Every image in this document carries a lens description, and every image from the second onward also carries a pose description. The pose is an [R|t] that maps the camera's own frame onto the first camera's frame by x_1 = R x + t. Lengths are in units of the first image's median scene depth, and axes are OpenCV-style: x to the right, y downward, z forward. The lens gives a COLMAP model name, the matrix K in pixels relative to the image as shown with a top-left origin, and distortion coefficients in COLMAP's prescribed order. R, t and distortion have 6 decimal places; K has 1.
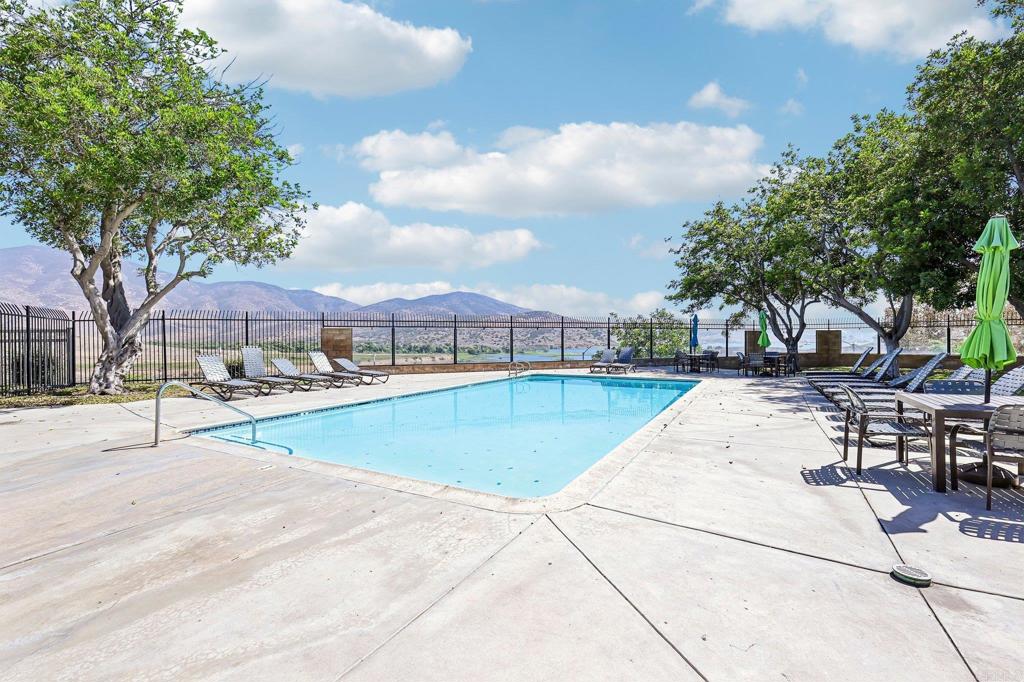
lens RADIAL K [[438.8, 0, 508.3], [0, 438.8, 333.7], [0, 0, 1]] dist [0.003717, -0.000380]
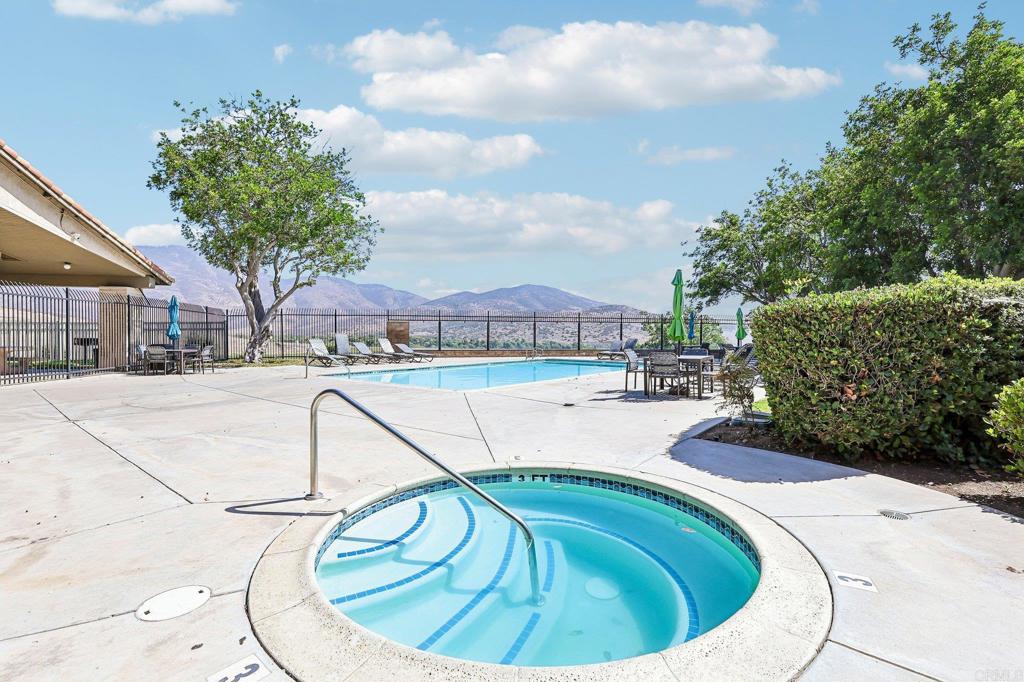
lens RADIAL K [[478.8, 0, 521.8], [0, 478.8, 337.9], [0, 0, 1]] dist [-0.005104, 0.000493]
pose [[0.990706, 0.008633, -0.135746, 0.205136], [-0.006183, 0.999810, 0.018463, 0.009231], [0.135880, -0.017452, 0.990572, -0.444572]]
